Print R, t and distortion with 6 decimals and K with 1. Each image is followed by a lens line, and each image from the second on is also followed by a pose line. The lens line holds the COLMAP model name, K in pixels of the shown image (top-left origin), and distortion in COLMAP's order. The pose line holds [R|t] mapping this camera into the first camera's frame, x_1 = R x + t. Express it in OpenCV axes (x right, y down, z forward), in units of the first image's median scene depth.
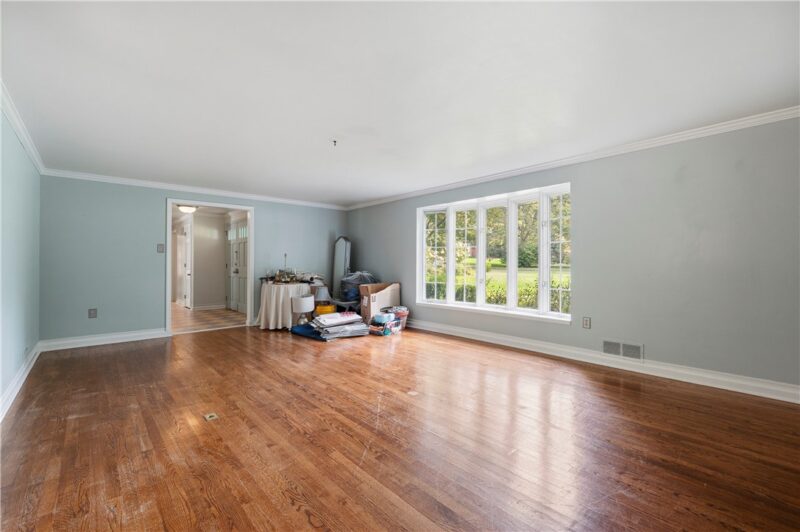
lens RADIAL K [[339.7, 0, 404.8], [0, 339.7, 266.3], [0, 0, 1]] dist [-0.001703, -0.000410]
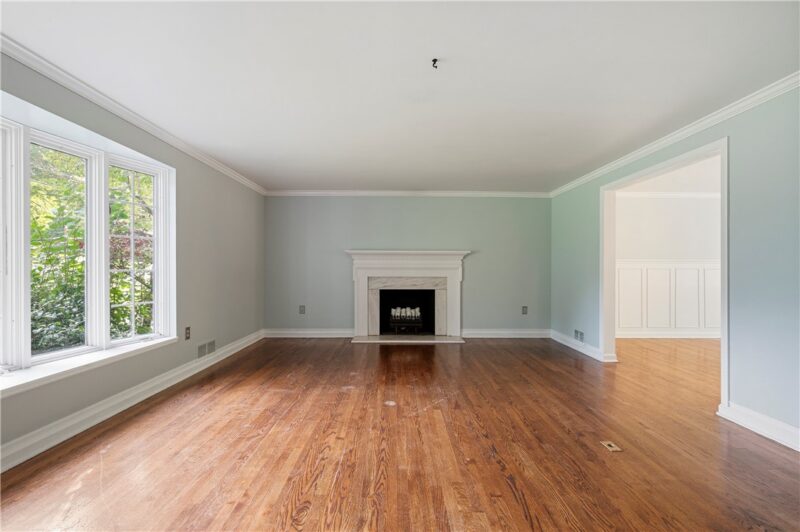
lens RADIAL K [[339.7, 0, 405.1], [0, 339.7, 268.8], [0, 0, 1]] dist [-0.001703, -0.000410]
pose [[-0.747987, 0.002499, 0.663708, -0.666167], [0.003460, 0.999994, 0.000135, -0.002004], [-0.663704, 0.002397, -0.747991, 1.756445]]
